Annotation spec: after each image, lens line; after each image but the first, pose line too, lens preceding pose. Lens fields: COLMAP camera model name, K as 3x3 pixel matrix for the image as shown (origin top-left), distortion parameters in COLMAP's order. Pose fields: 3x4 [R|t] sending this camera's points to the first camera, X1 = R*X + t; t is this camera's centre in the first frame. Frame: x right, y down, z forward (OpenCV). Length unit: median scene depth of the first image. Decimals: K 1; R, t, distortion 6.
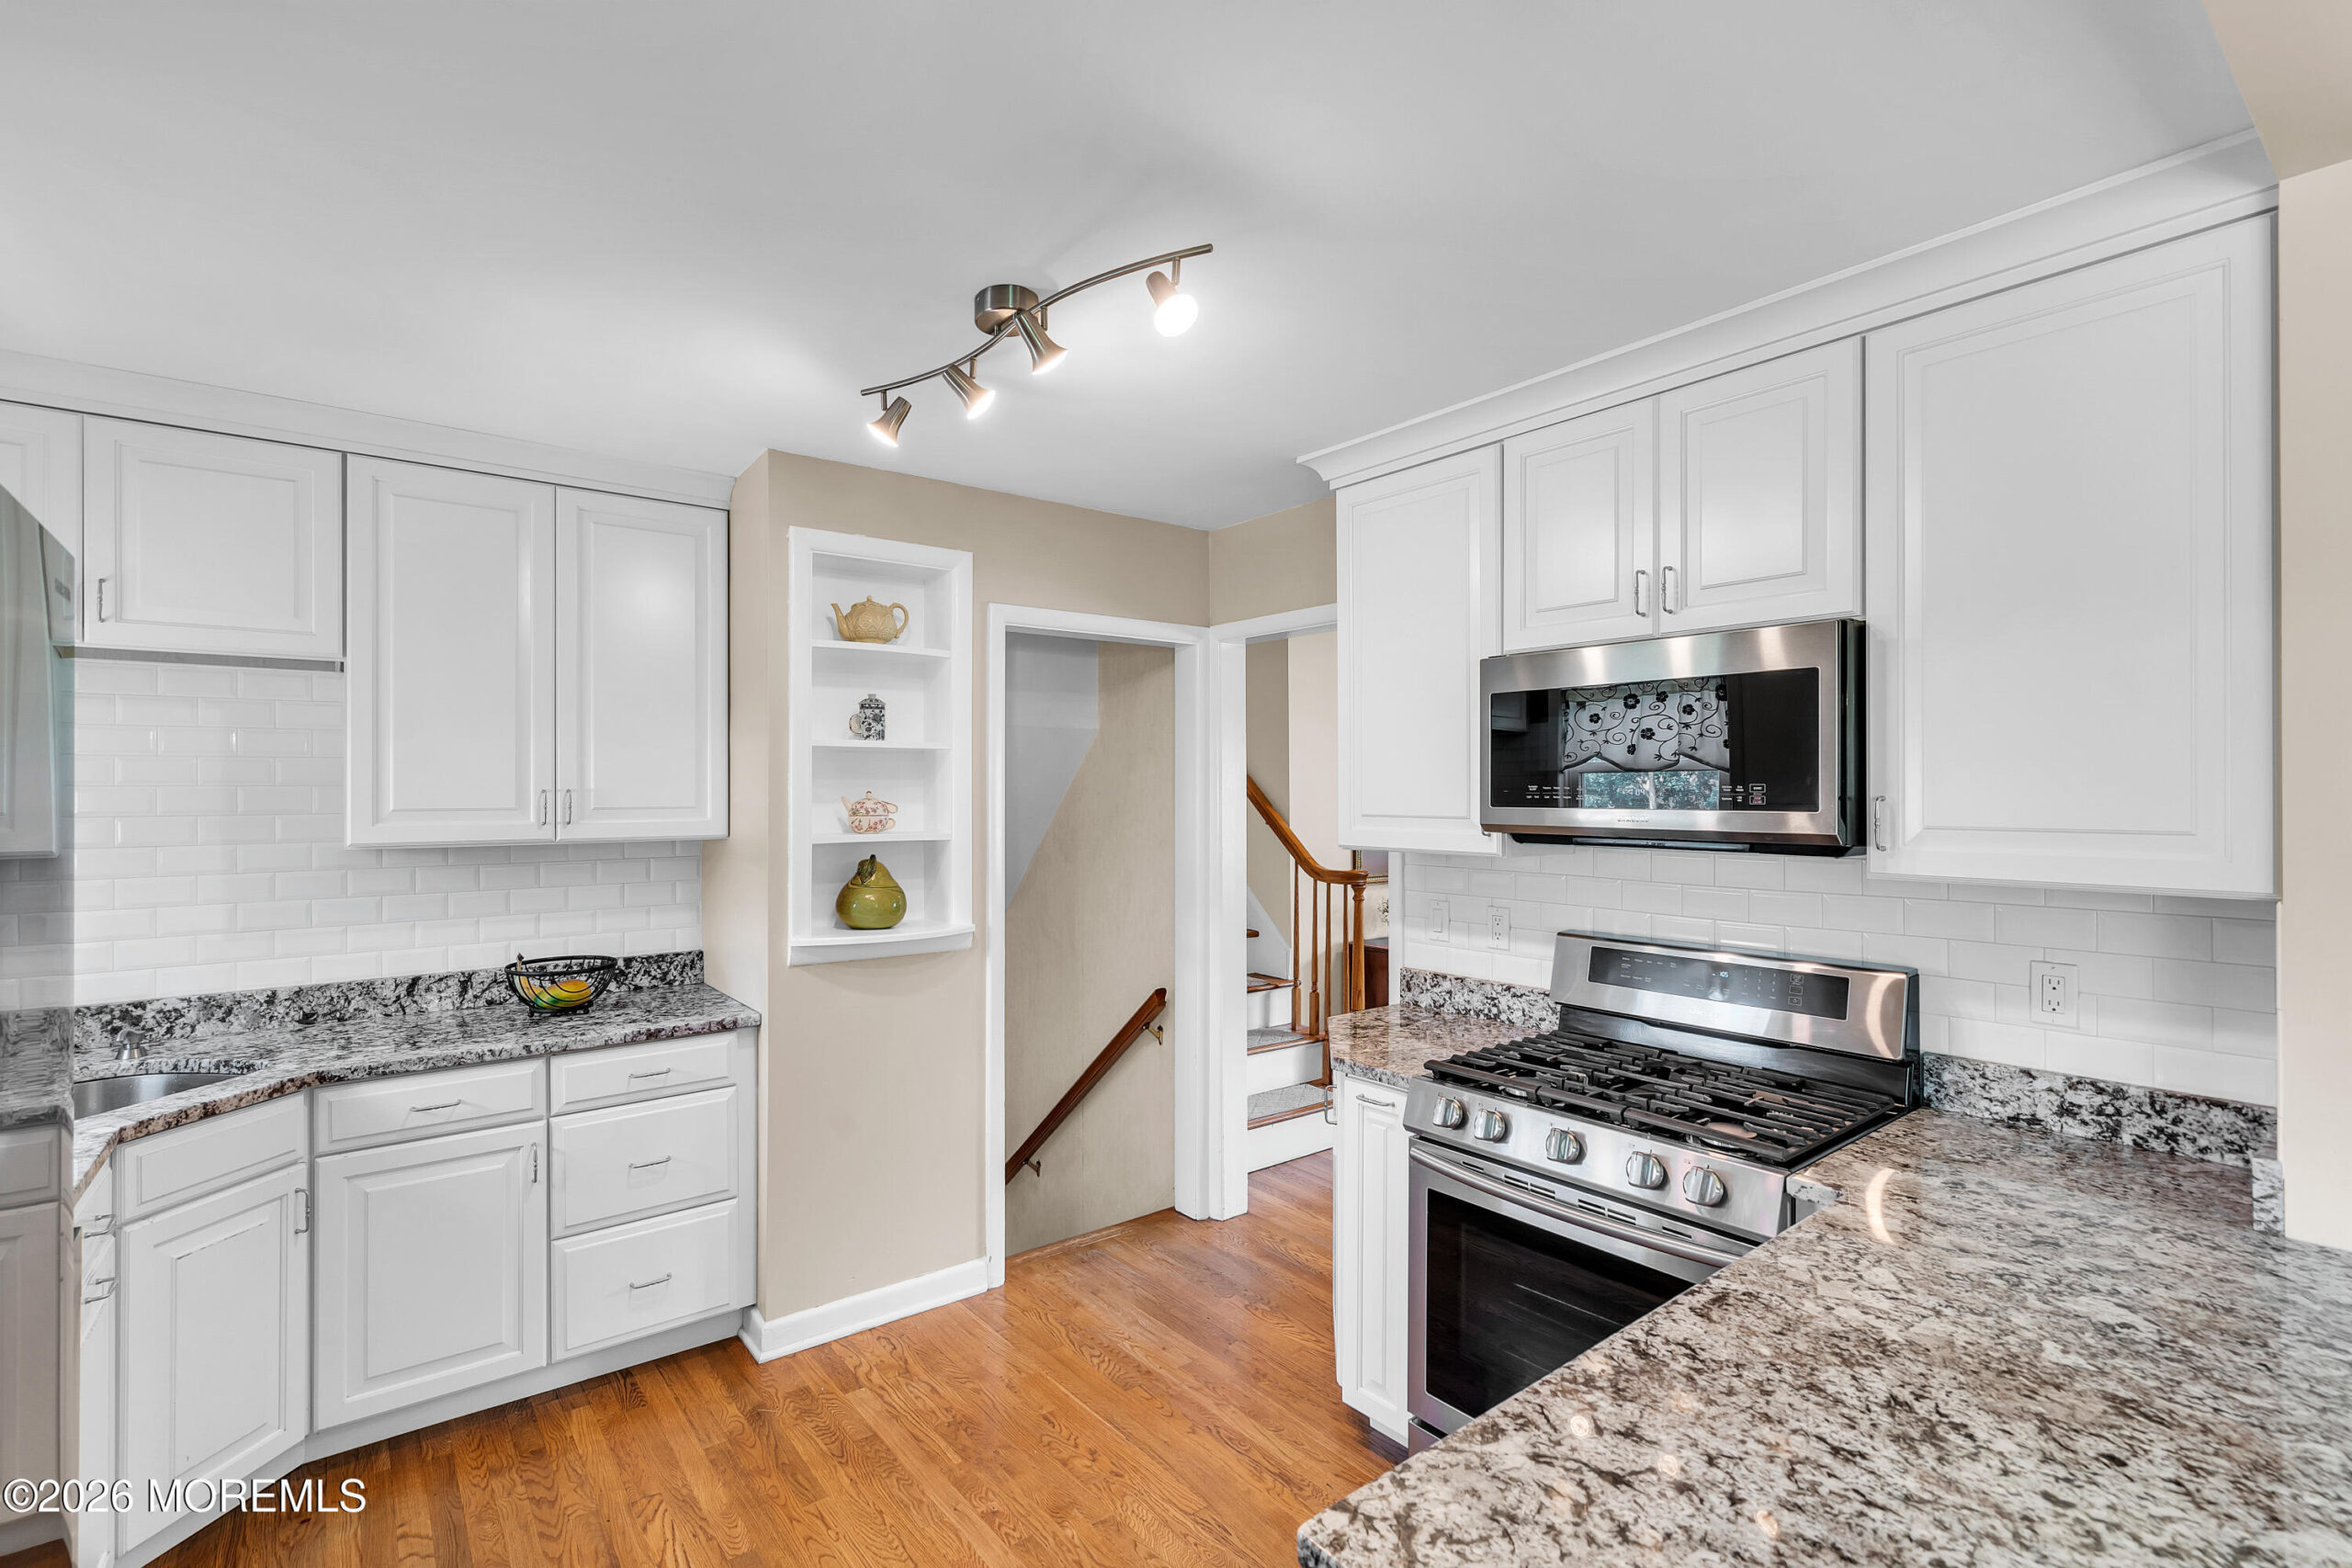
lens RADIAL K [[1072.7, 0, 1176.0], [0, 1072.7, 784.0], [0, 0, 1]] dist [-0.000905, 0.000323]
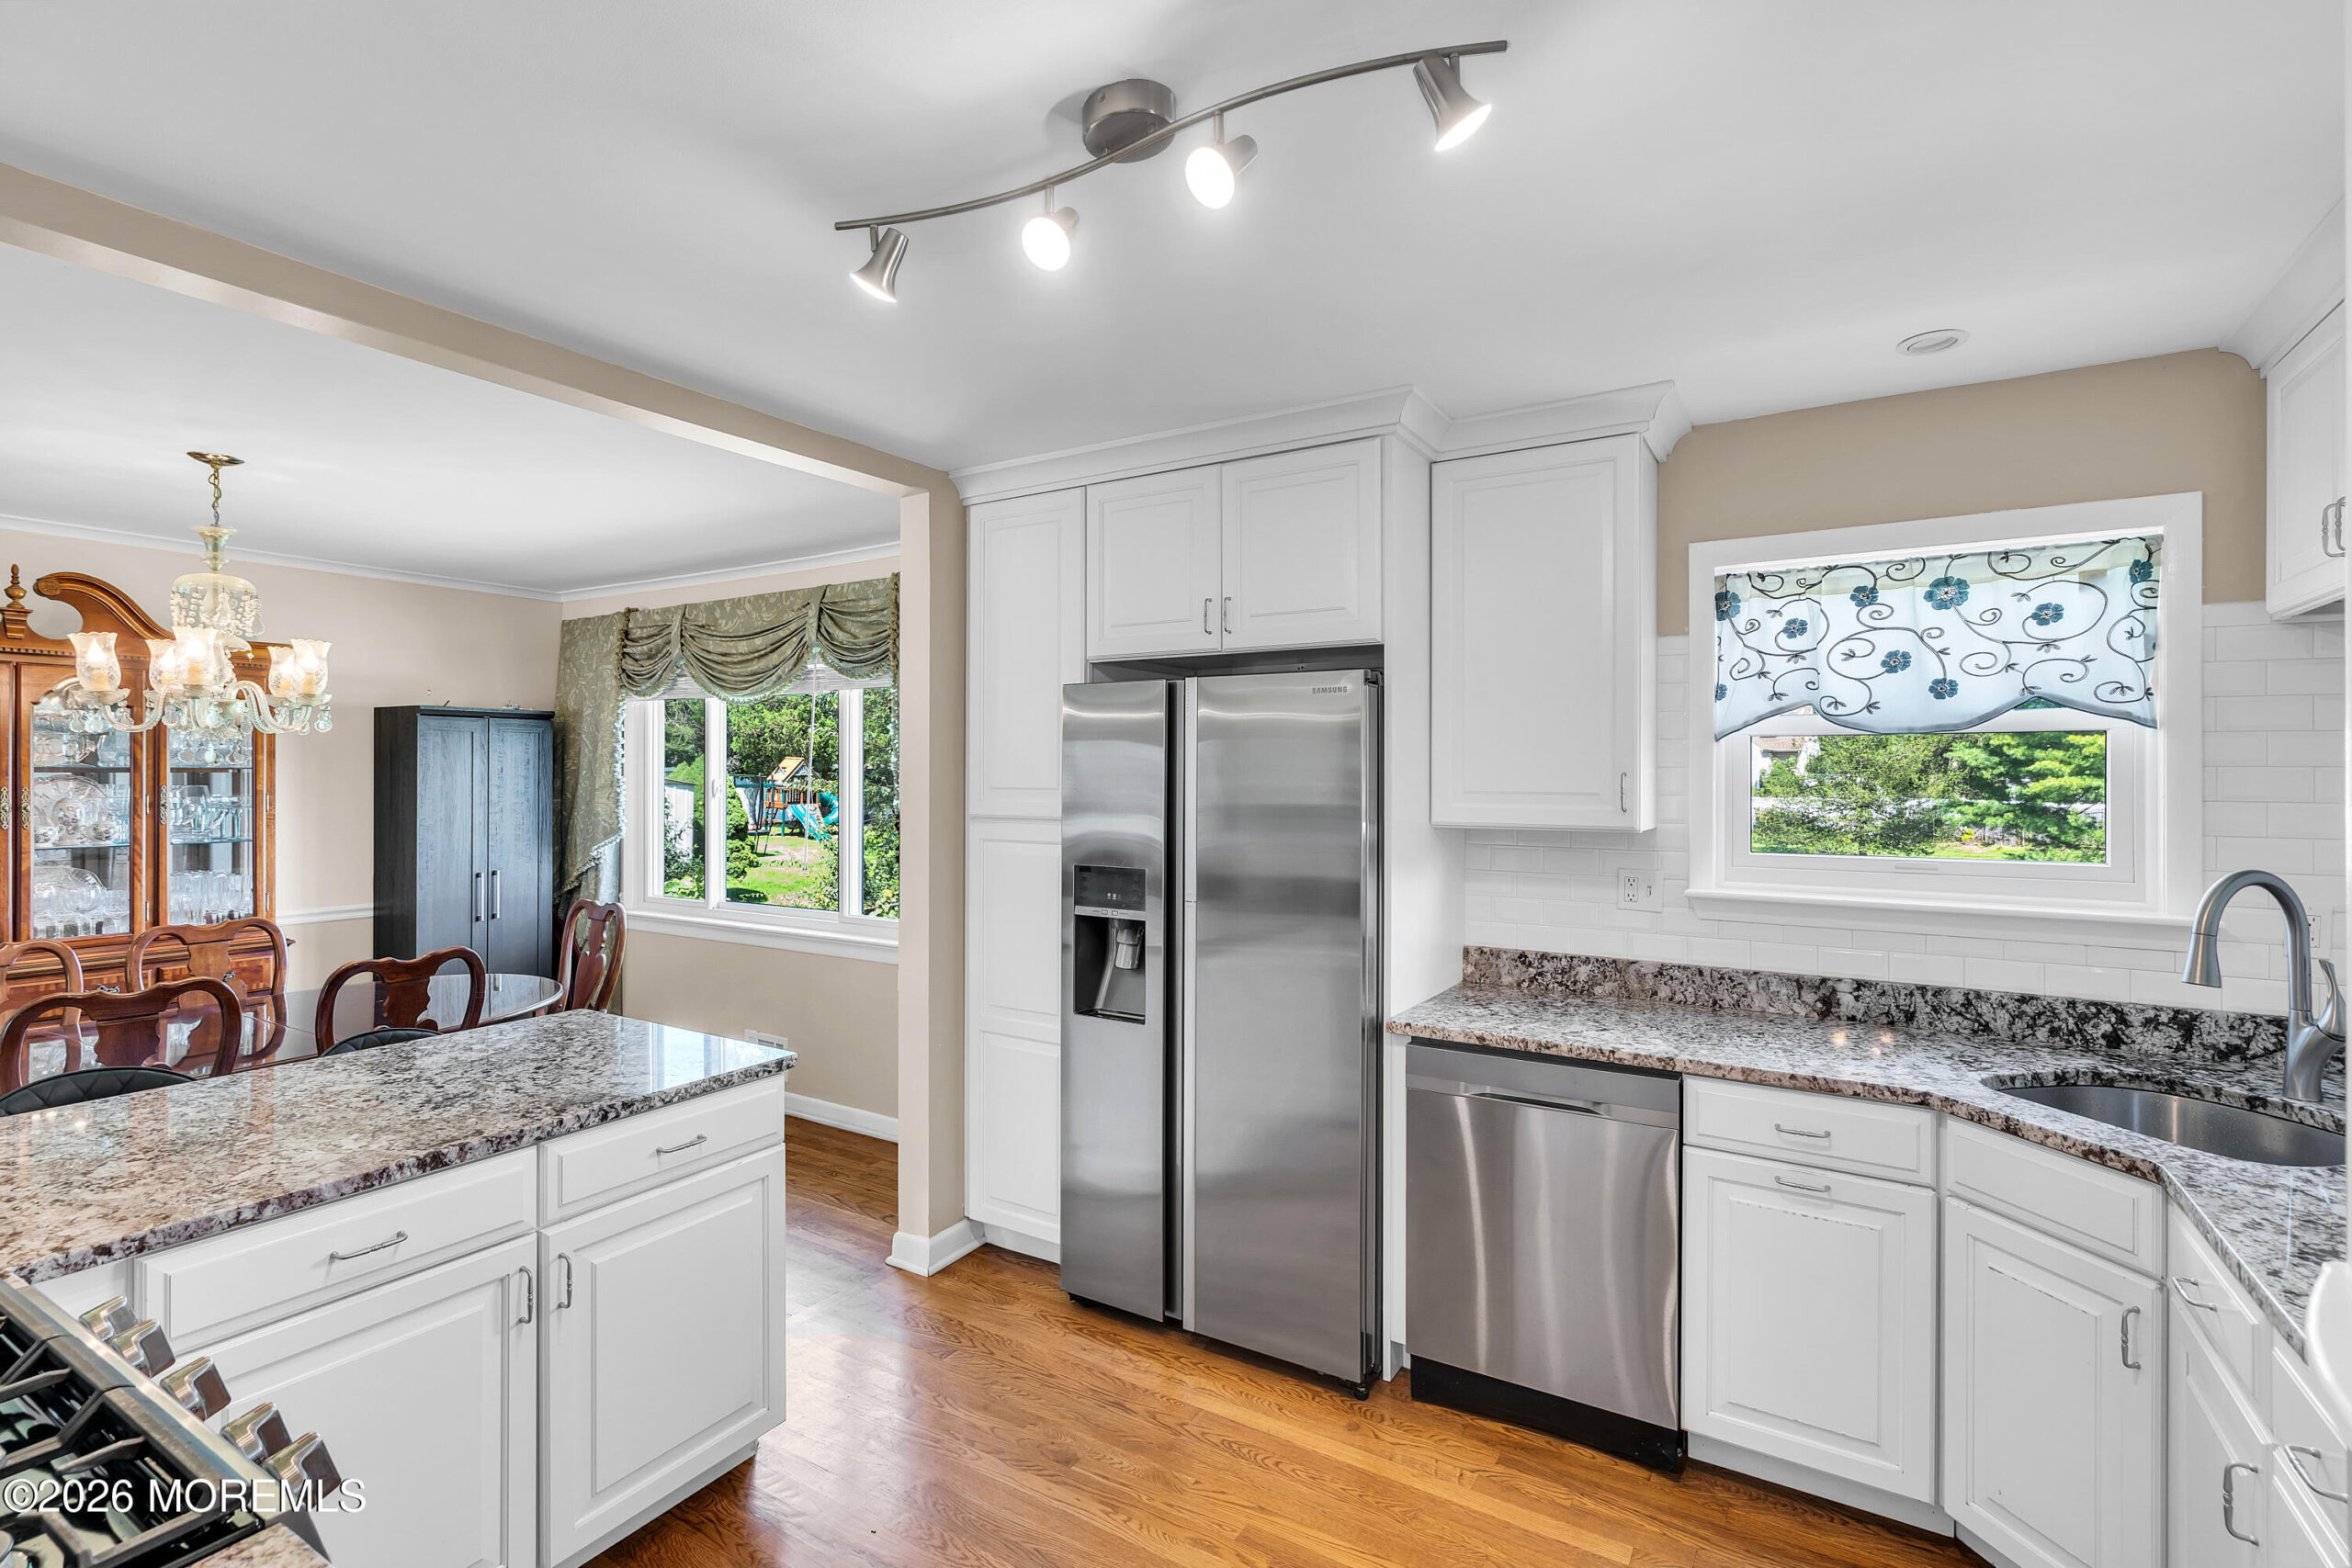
lens RADIAL K [[1072.7, 0, 1176.0], [0, 1072.7, 784.0], [0, 0, 1]] dist [-0.000905, 0.000323]
pose [[-0.938242, 0.001595, -0.345975, 0.051450], [0.002073, 0.999997, -0.001013, 0.013421], [0.345972, -0.001667, -0.938243, 1.279991]]
